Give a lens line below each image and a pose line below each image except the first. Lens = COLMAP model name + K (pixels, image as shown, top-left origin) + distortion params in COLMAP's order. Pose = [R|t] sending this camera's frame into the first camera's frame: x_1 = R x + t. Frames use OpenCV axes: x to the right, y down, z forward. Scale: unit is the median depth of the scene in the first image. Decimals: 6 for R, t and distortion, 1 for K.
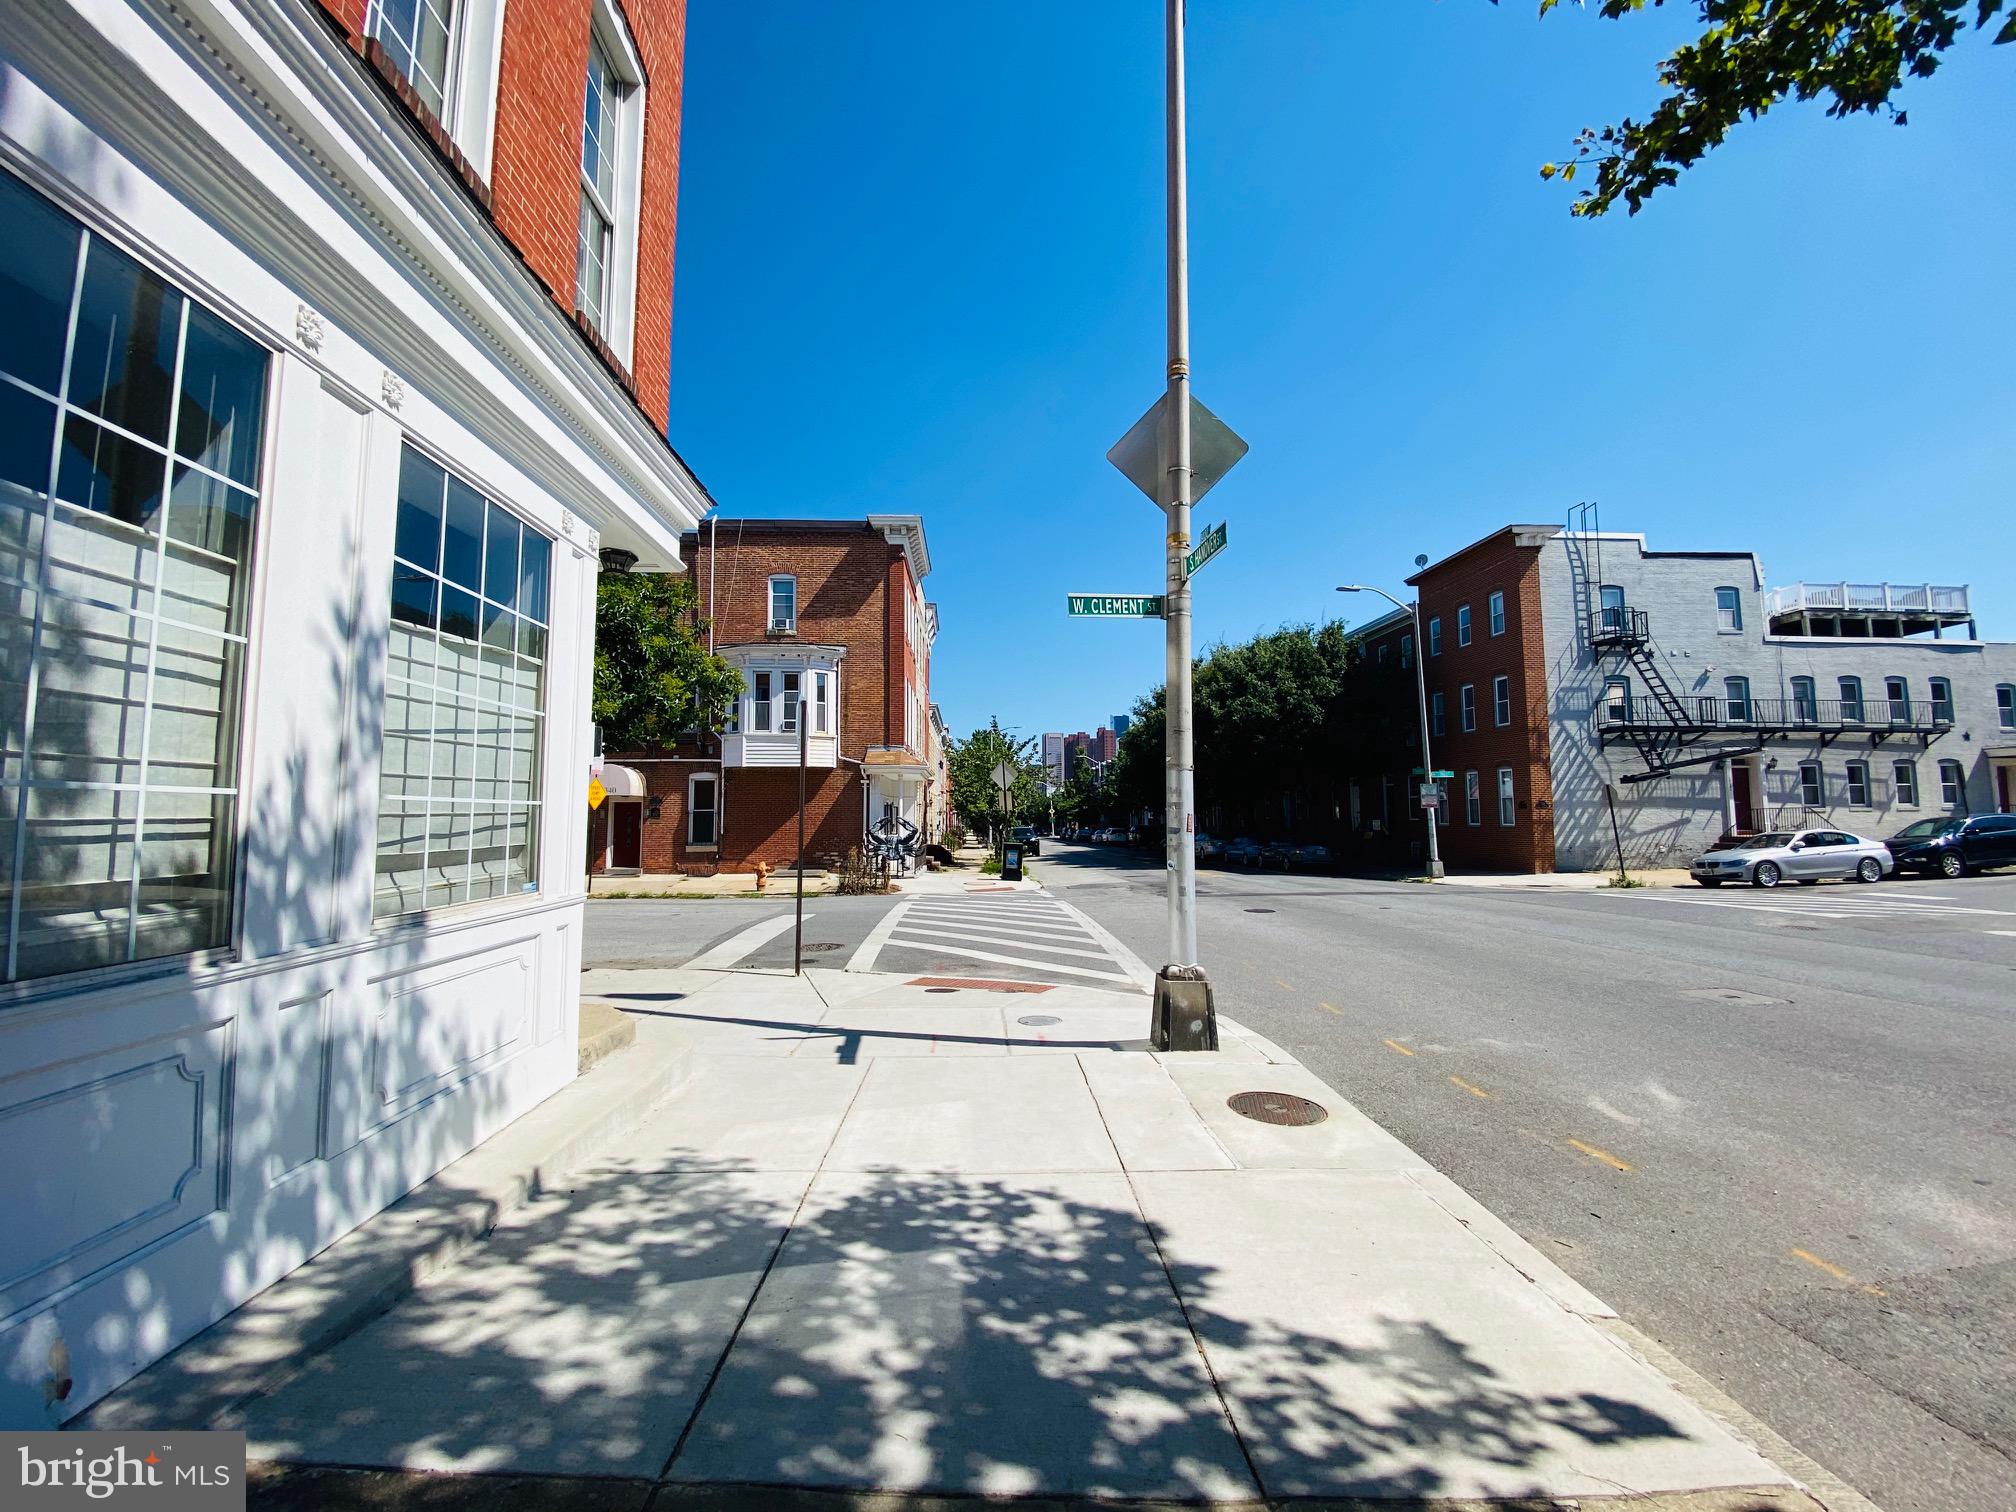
lens RADIAL K [[821.6, 0, 1010.6], [0, 821.6, 758.7], [0, 0, 1]] dist [0.002273, -0.008455]
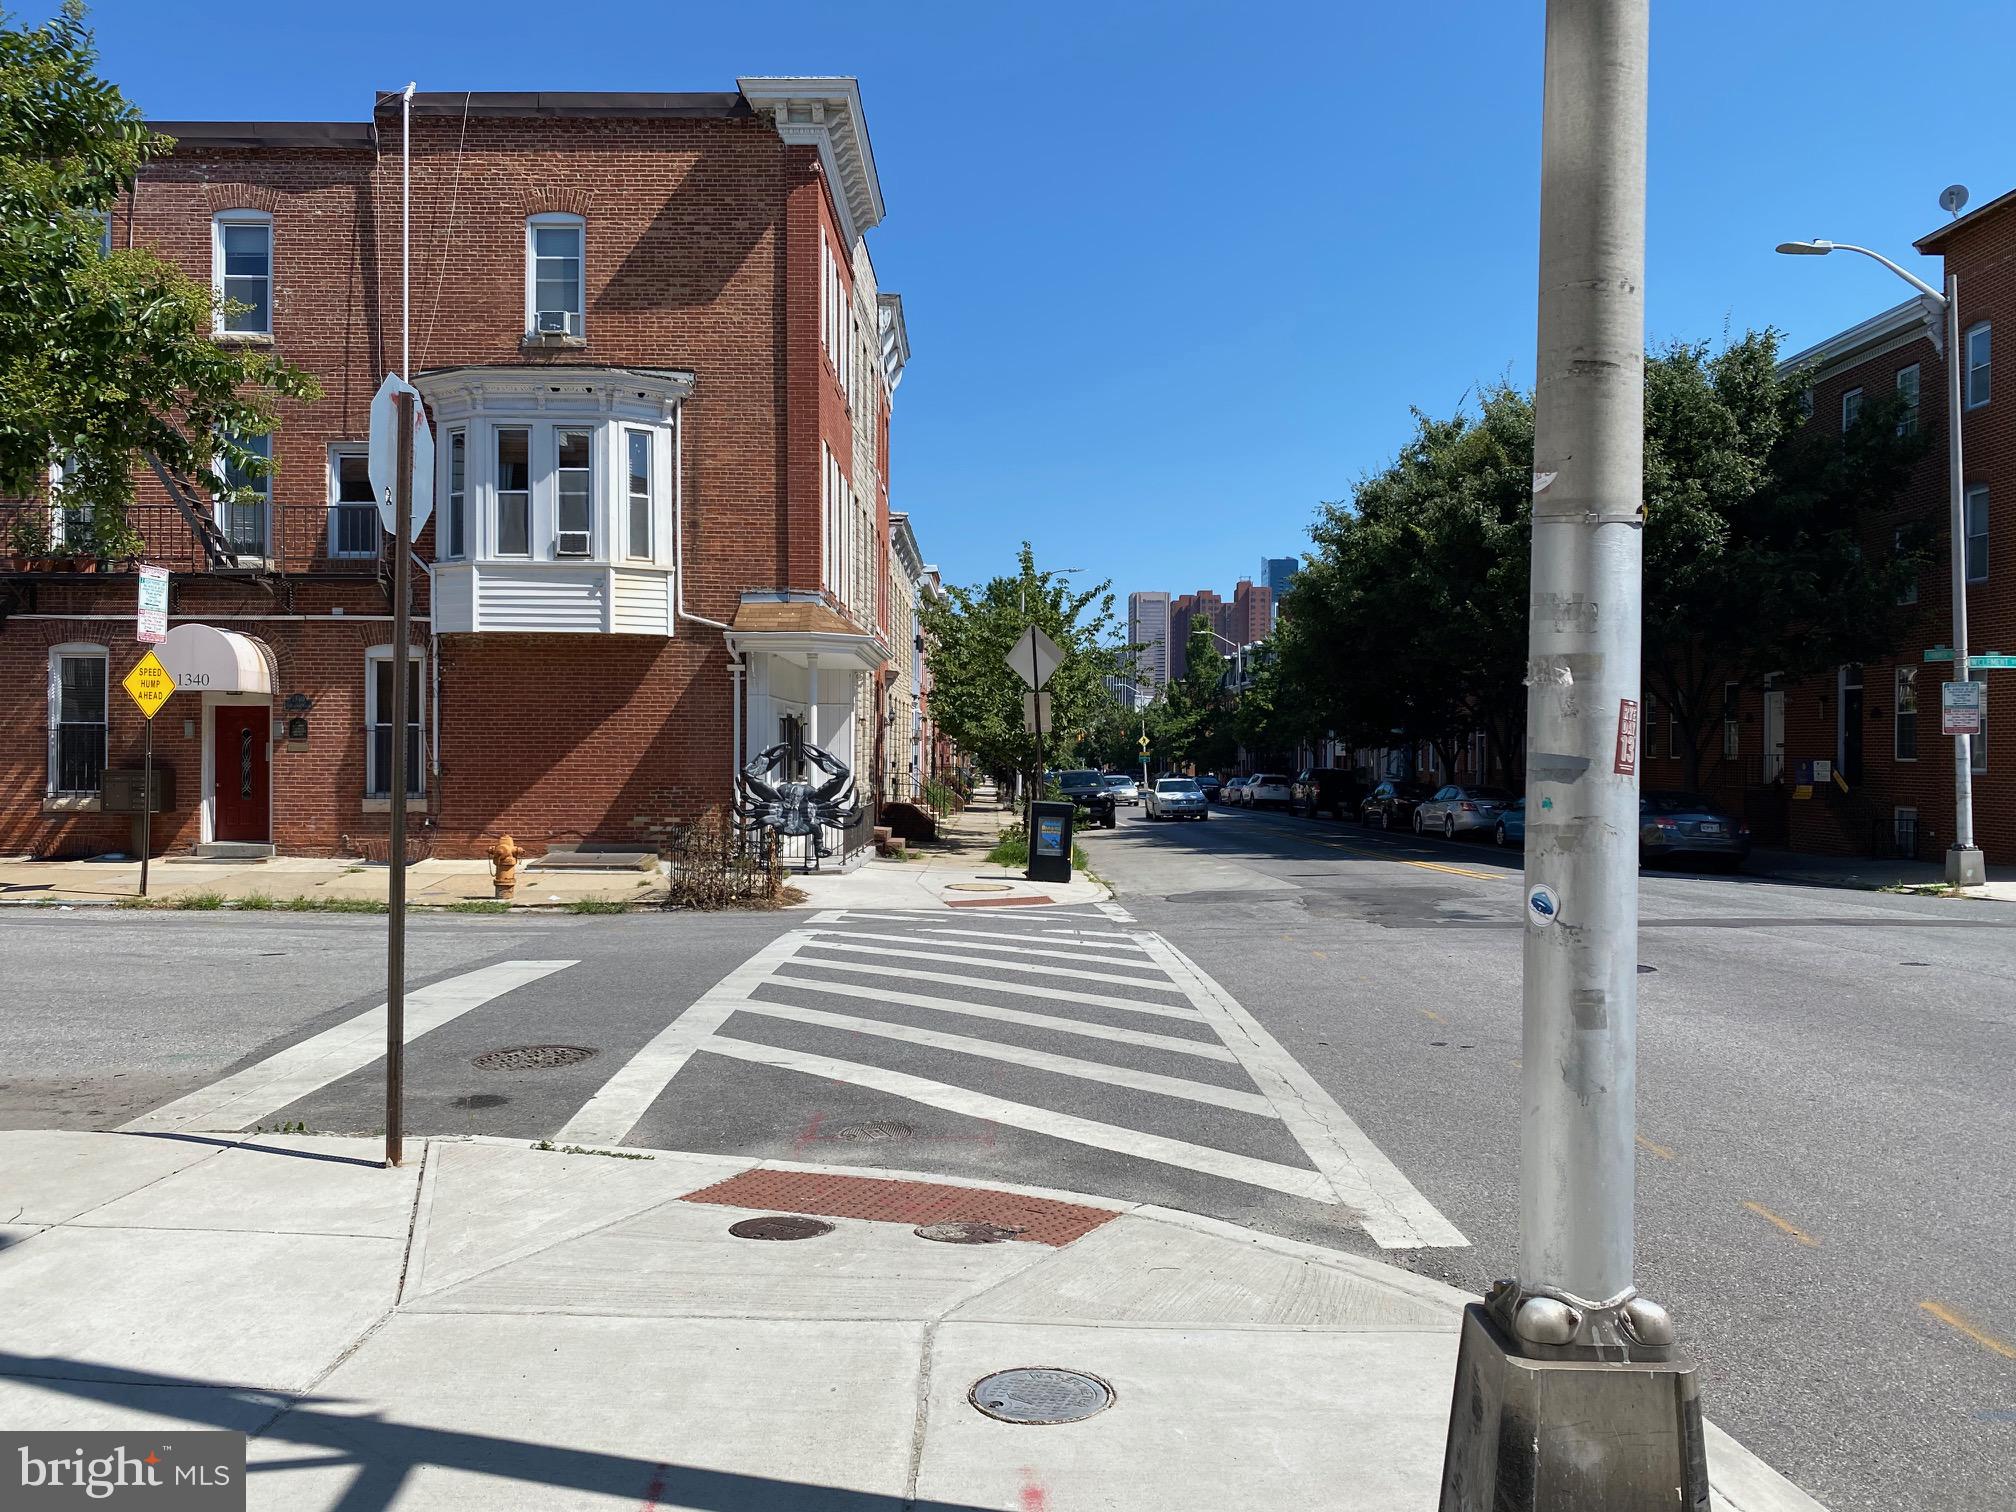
lens RADIAL K [[1539.1, 0, 1002.6], [0, 1539.1, 772.8], [0, 0, 1]] dist [0.042491, -0.069072]
pose [[0.999041, 0.010301, -0.042544, 0.011848], [-0.006661, 0.996374, 0.084817, 0.012203], [0.043264, -0.084453, 0.995488, 0.125594]]
